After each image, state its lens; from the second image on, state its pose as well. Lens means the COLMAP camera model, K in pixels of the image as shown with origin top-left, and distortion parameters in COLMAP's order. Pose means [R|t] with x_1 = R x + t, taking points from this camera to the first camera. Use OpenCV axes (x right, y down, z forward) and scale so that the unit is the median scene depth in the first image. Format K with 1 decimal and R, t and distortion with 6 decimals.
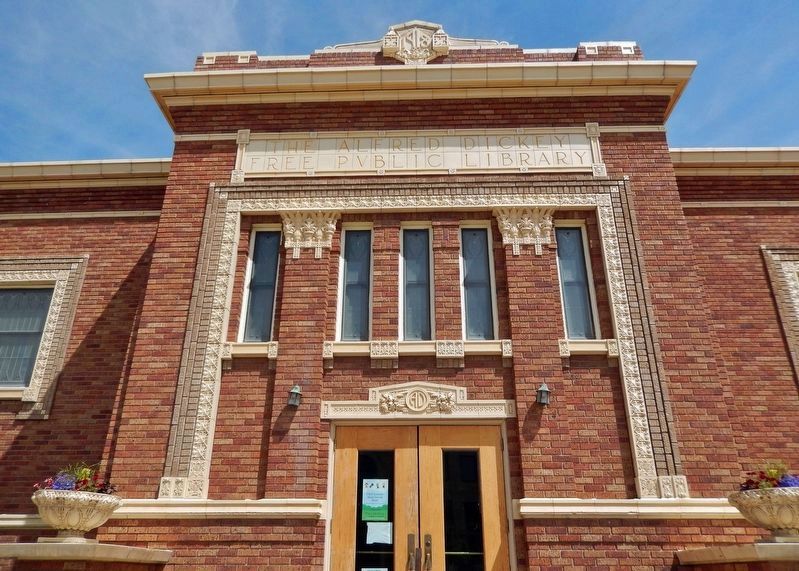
lens RADIAL K [[609.1, 0, 397.2], [0, 609.1, 288.2], [0, 0, 1]] dist [0.008536, -0.004713]
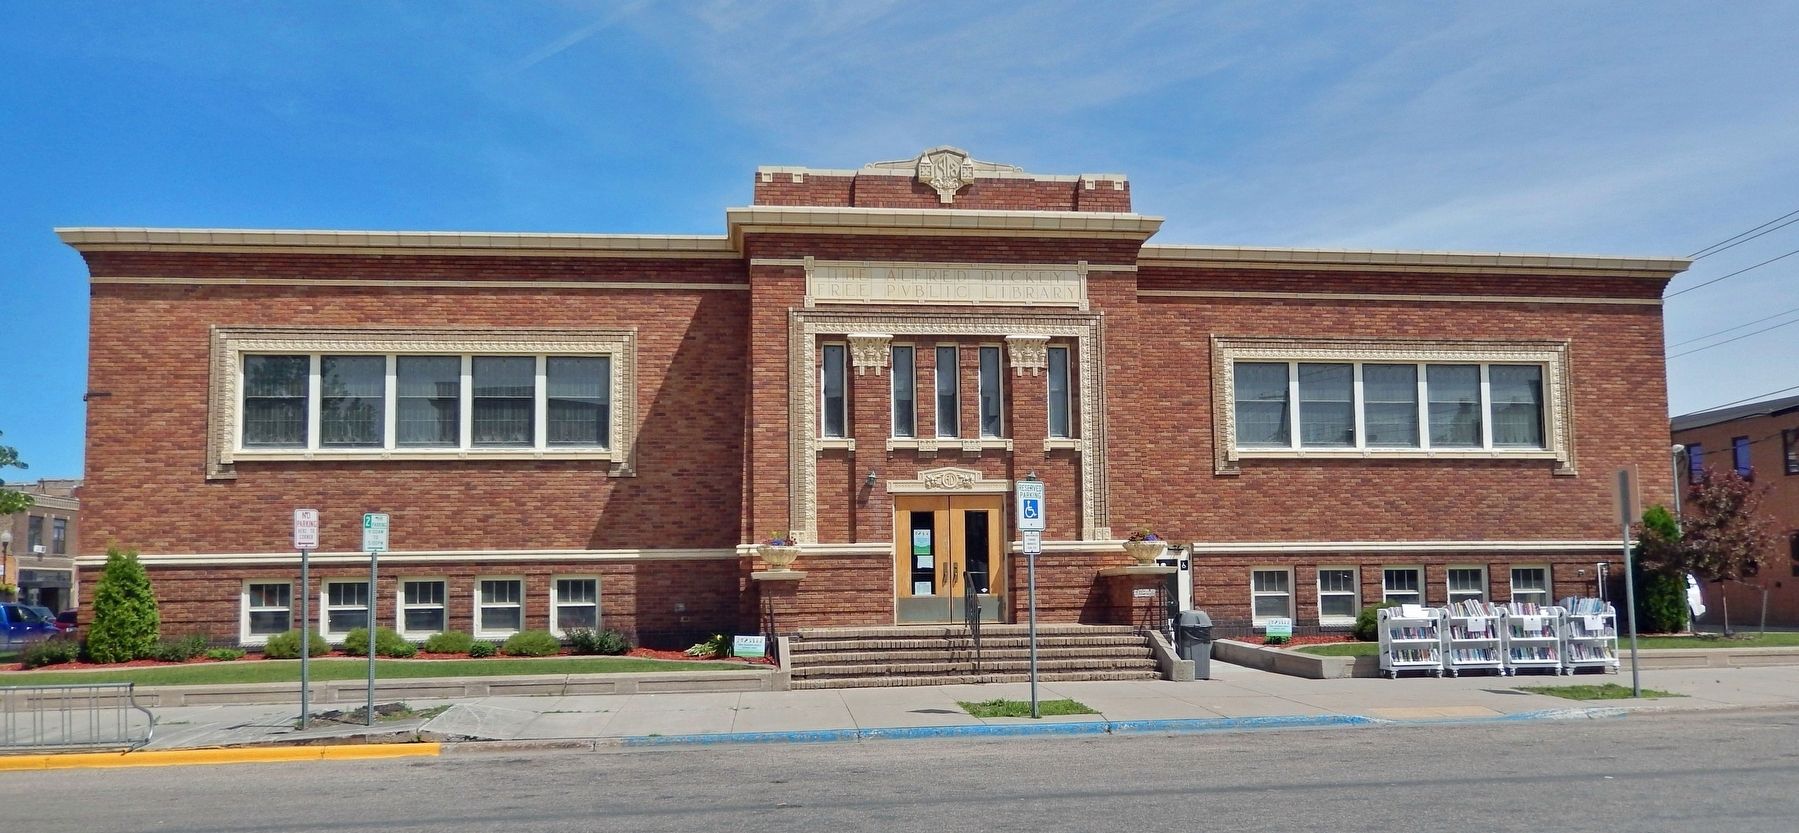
lens RADIAL K [[1586.1, 0, 901.5], [0, 1586.1, 416.2], [0, 0, 1]] dist [-0.001613, 0.000458]
pose [[0.983590, 0.001163, 0.180415, -0.725620], [-0.057711, 0.949469, 0.308509, -1.070319], [-0.170940, -0.313859, 0.933955, -2.376254]]
